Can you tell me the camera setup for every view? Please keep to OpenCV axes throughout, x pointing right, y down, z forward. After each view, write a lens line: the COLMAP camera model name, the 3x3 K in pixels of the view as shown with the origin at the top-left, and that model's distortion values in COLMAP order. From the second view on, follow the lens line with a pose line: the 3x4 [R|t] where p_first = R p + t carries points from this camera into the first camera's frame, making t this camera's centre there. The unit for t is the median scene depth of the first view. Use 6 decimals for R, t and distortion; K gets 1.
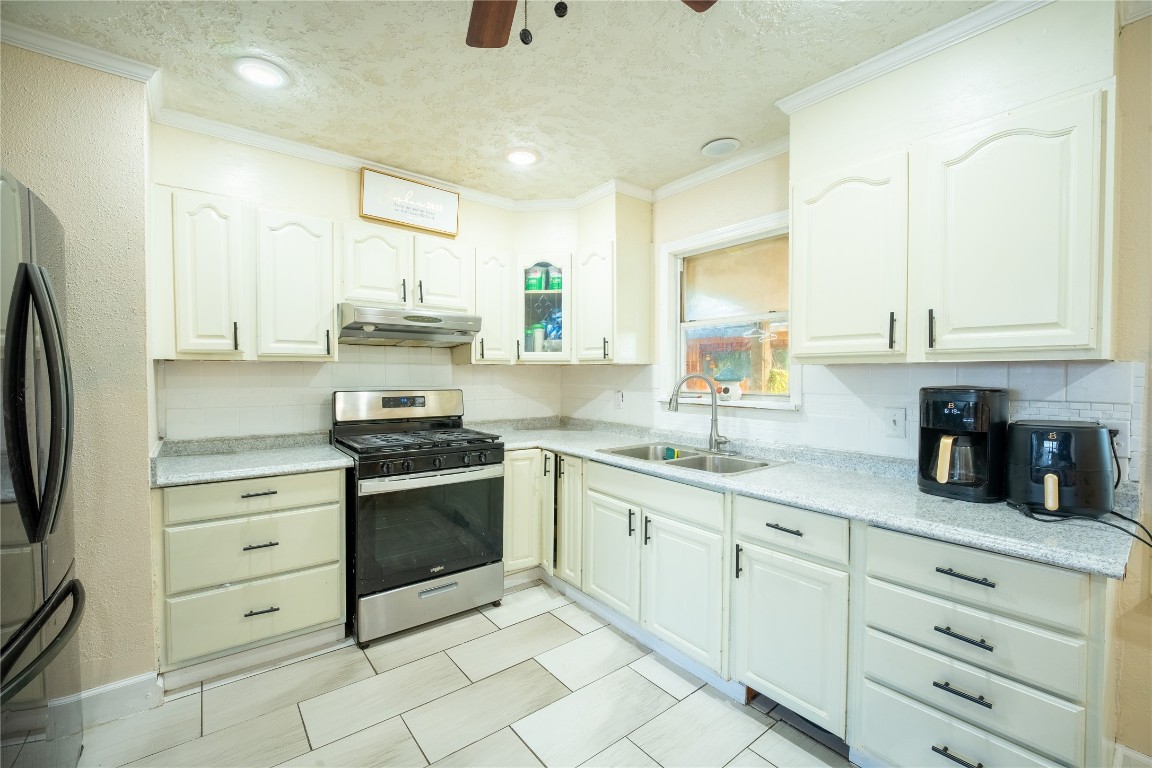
lens RADIAL K [[474.8, 0, 578.5], [0, 474.8, 386.2], [0, 0, 1]] dist [0.019322, -0.020646]
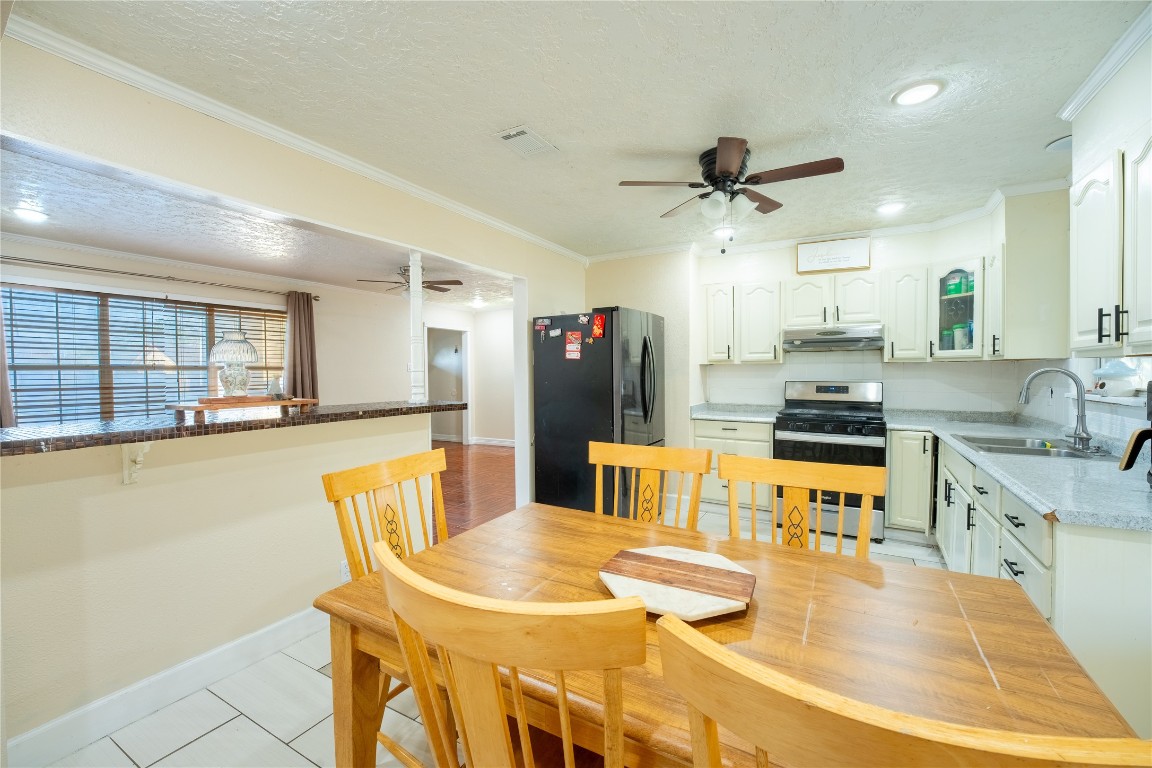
lens RADIAL K [[474.8, 0, 578.5], [0, 474.8, 386.2], [0, 0, 1]] dist [0.019322, -0.020646]
pose [[0.377967, 0.023106, -0.925531, 0.707260], [-0.023381, 0.999608, 0.015407, 0.019171], [0.925524, 0.015817, 0.378359, -0.273546]]
